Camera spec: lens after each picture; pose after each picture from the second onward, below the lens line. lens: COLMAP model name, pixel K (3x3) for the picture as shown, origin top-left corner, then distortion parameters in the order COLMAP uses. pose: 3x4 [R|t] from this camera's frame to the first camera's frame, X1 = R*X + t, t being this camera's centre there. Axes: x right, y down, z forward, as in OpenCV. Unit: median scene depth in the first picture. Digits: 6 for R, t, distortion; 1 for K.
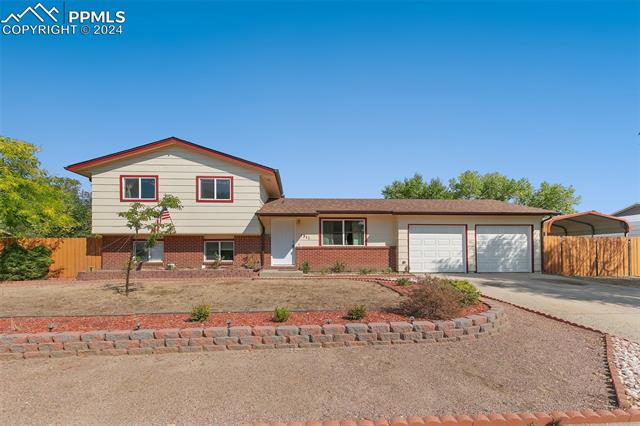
lens RADIAL K [[288.5, 0, 318.2], [0, 288.5, 217.8], [0, 0, 1]] dist [0.011641, -0.000210]
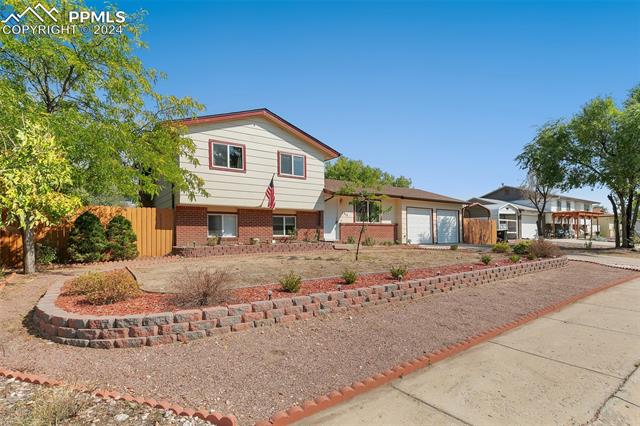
lens RADIAL K [[343.3, 0, 320.0], [0, 343.3, 213.0], [0, 0, 1]] dist [-0.003183, -0.000230]
pose [[0.838238, 0.032615, 0.544329, -0.864975], [-0.075425, 0.995549, 0.056500, -0.007511], [-0.540064, -0.088417, 0.836967, -0.072618]]
